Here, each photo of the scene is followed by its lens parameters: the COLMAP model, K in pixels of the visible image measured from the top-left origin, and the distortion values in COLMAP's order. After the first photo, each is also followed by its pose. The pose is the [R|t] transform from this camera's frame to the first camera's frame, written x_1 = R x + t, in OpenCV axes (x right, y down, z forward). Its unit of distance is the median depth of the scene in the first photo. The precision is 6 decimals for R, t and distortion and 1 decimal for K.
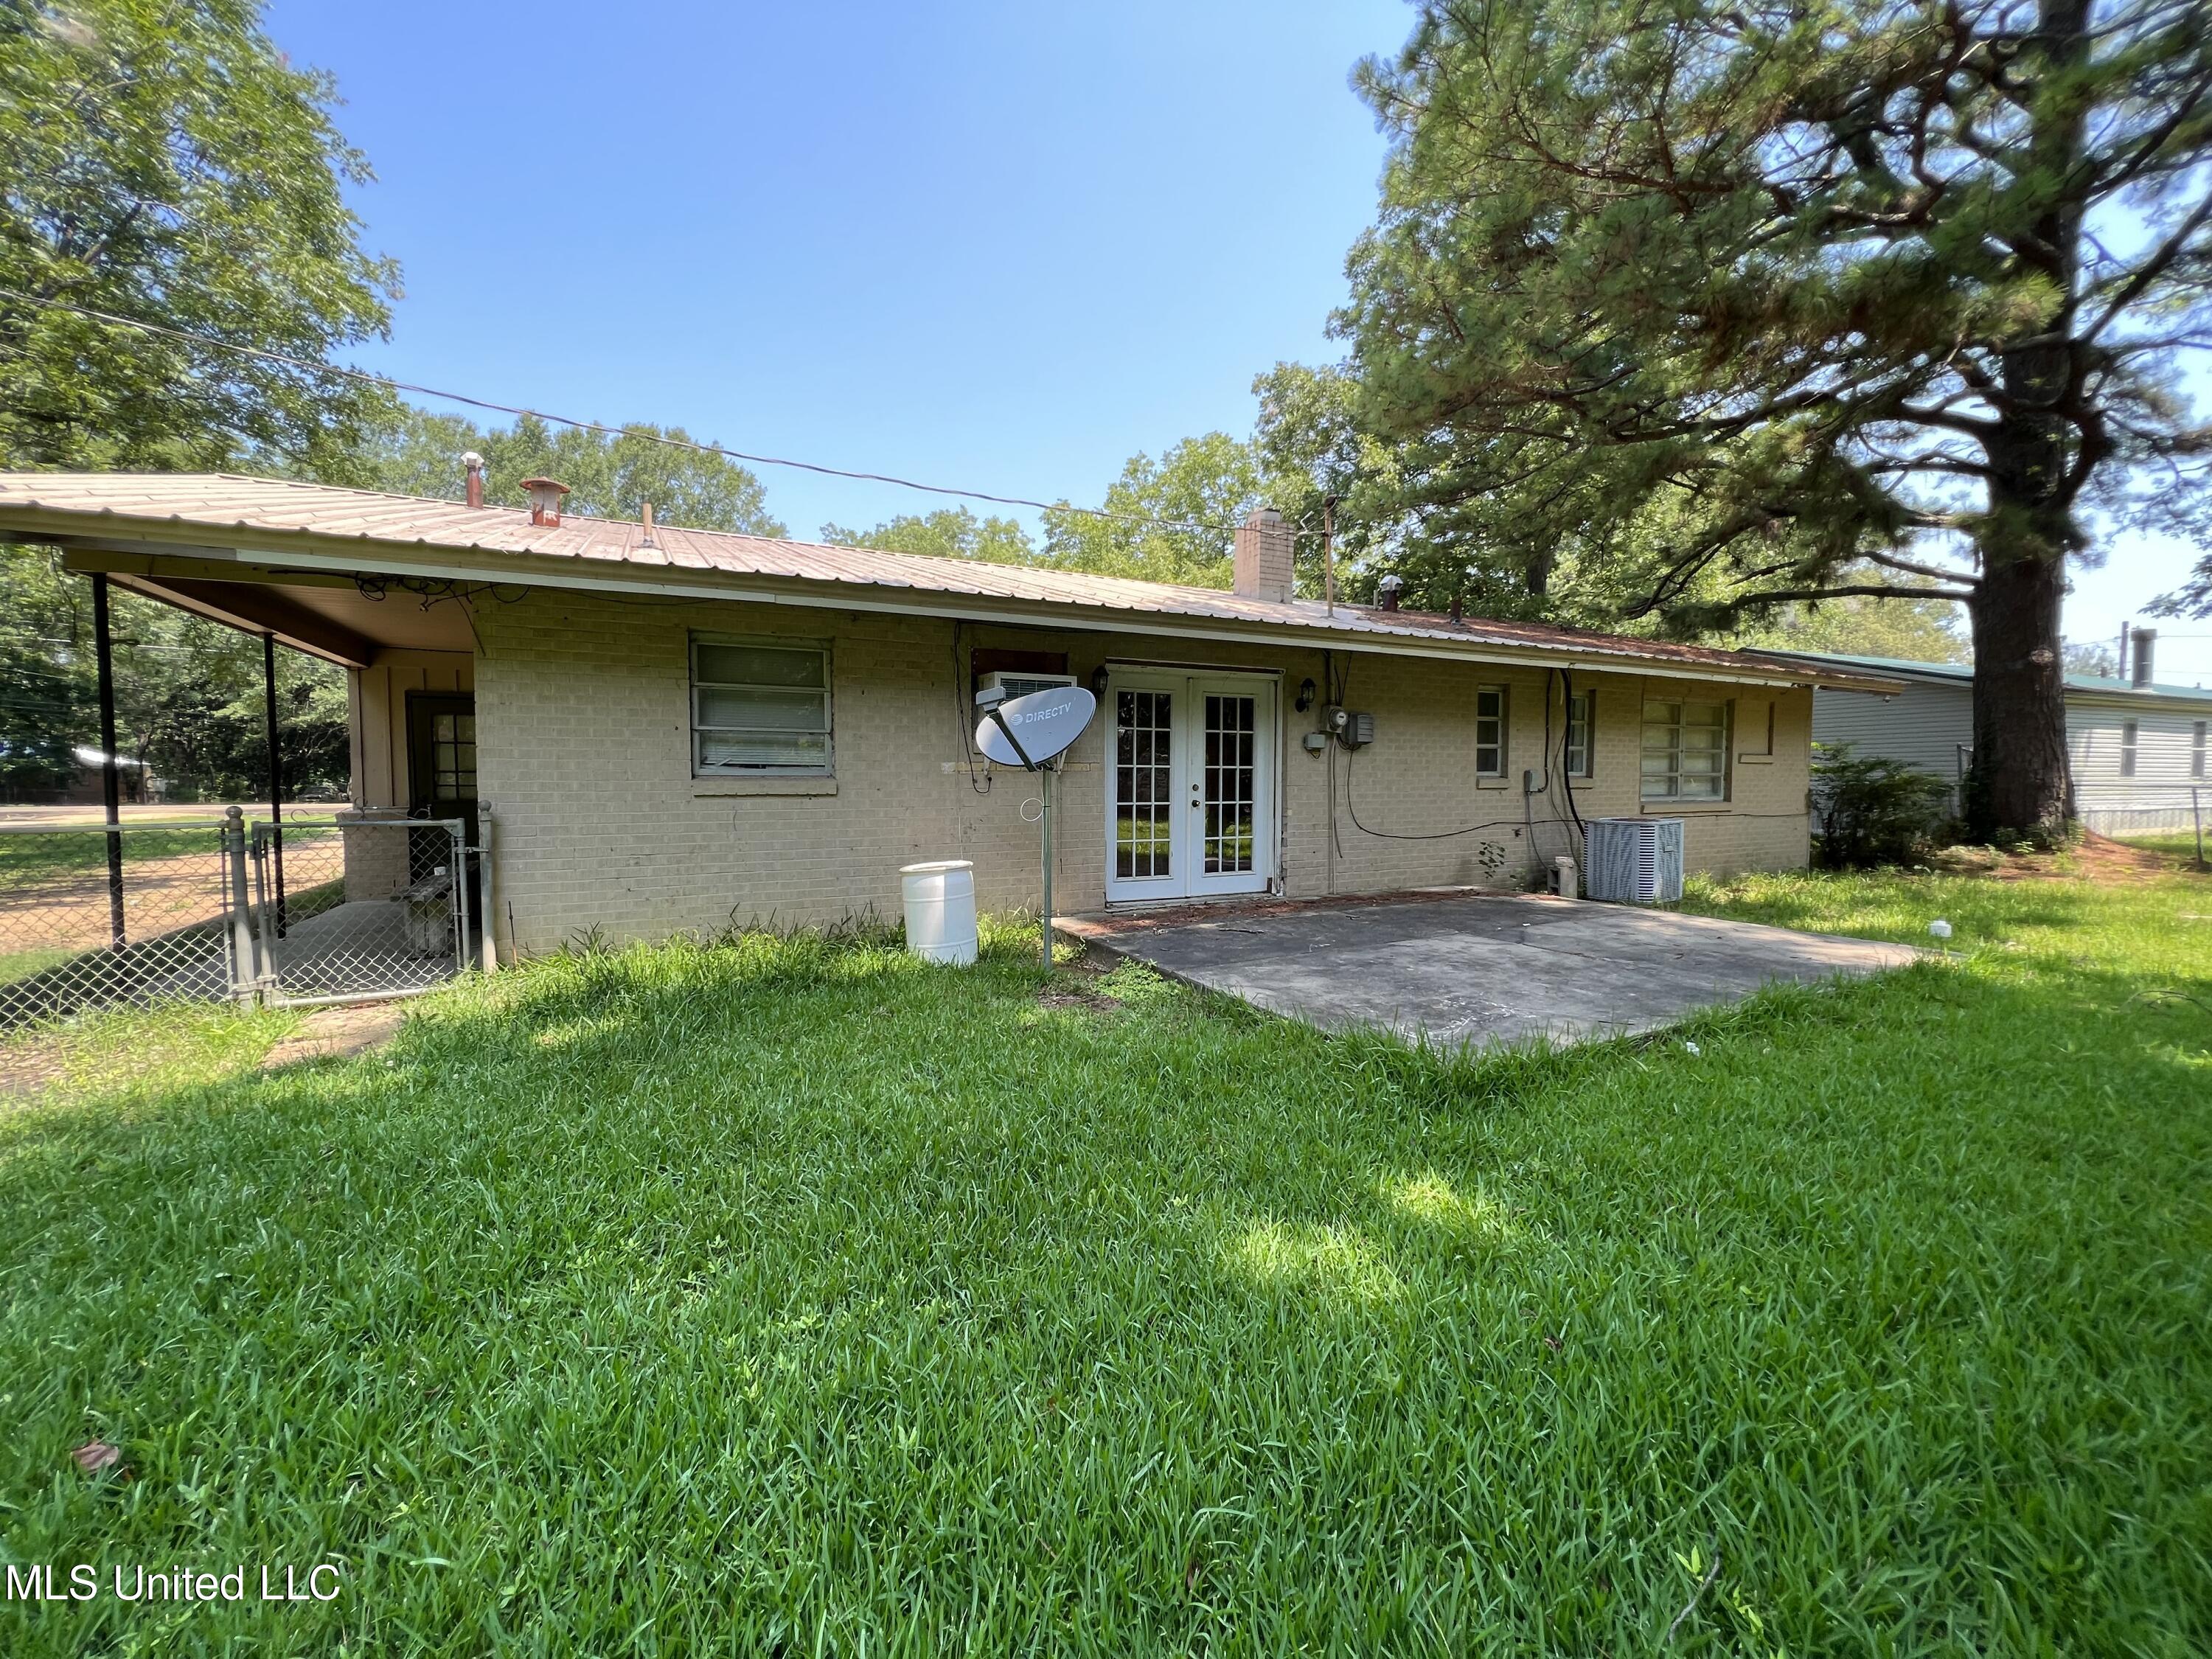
lens RADIAL K [[884.1, 0, 1108.5], [0, 884.1, 829.1], [0, 0, 1]] dist [-0.002871, -0.000249]
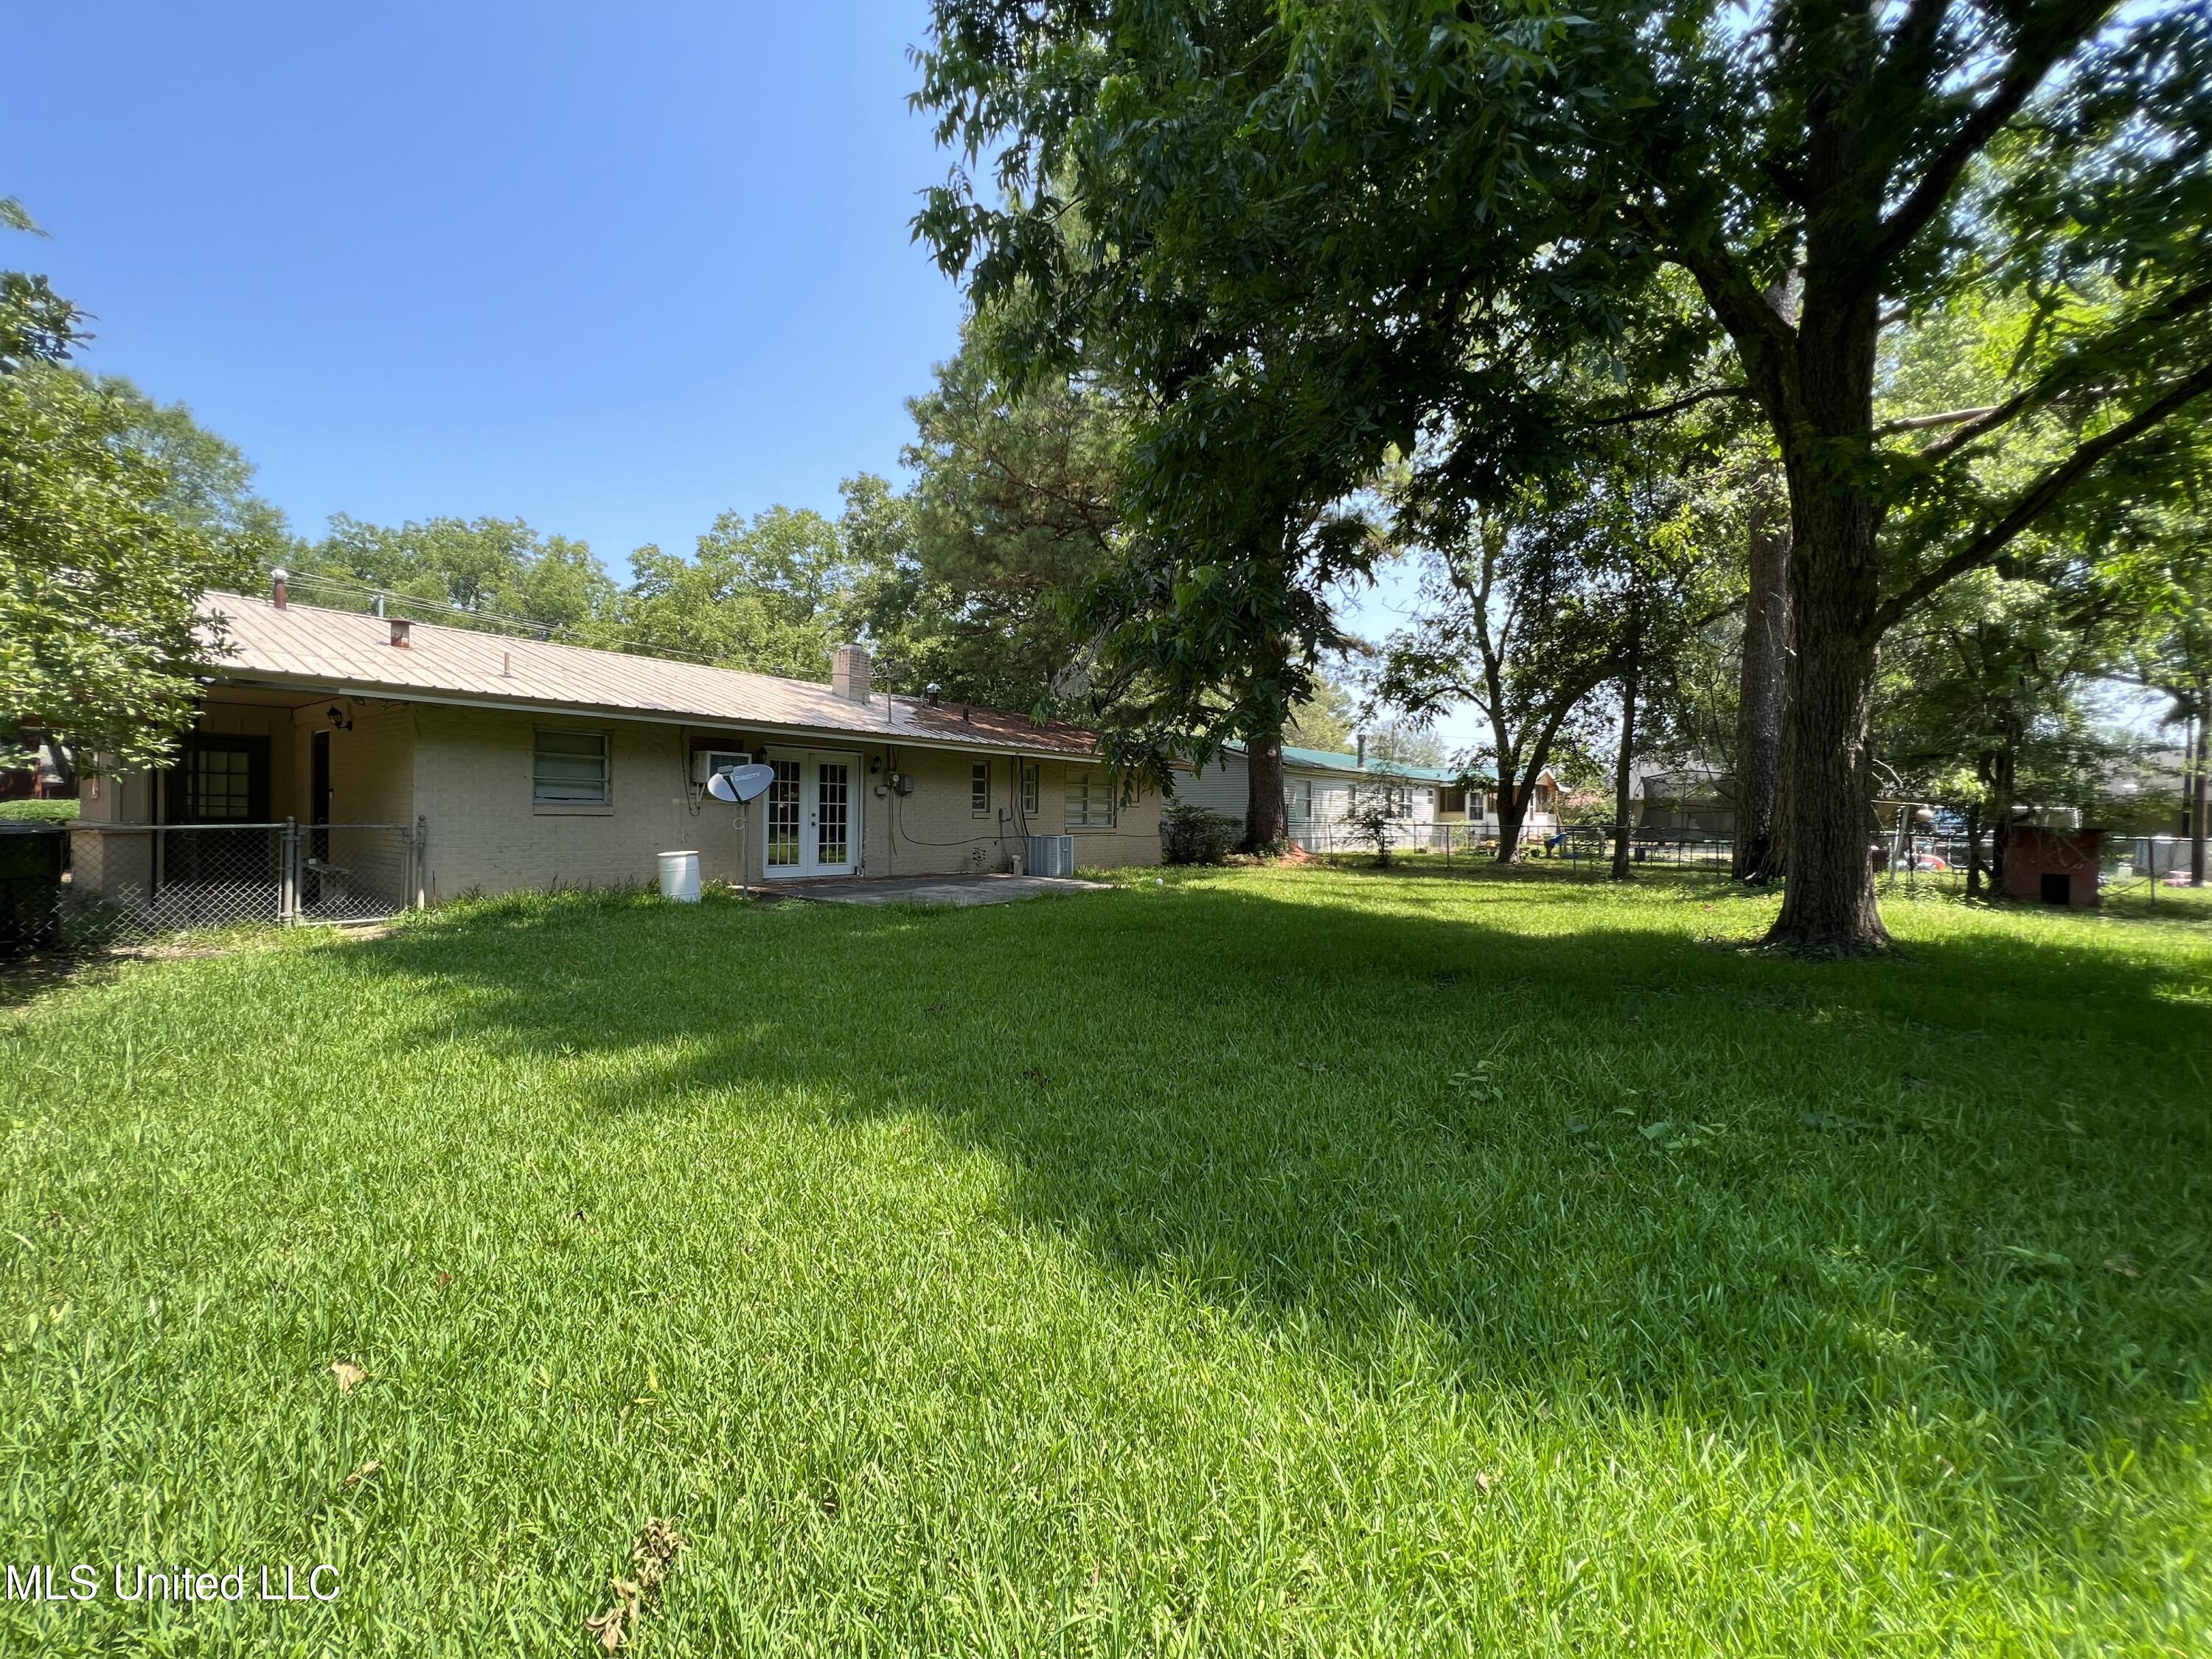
lens RADIAL K [[884.1, 0, 1106.3], [0, 884.1, 824.3], [0, 0, 1]] dist [-0.002871, -0.000249]
pose [[0.895464, 0.009446, 0.445033, -0.161428], [0.009861, 0.999109, -0.041047, 0.049487], [-0.445024, 0.041145, 0.894573, -0.834380]]
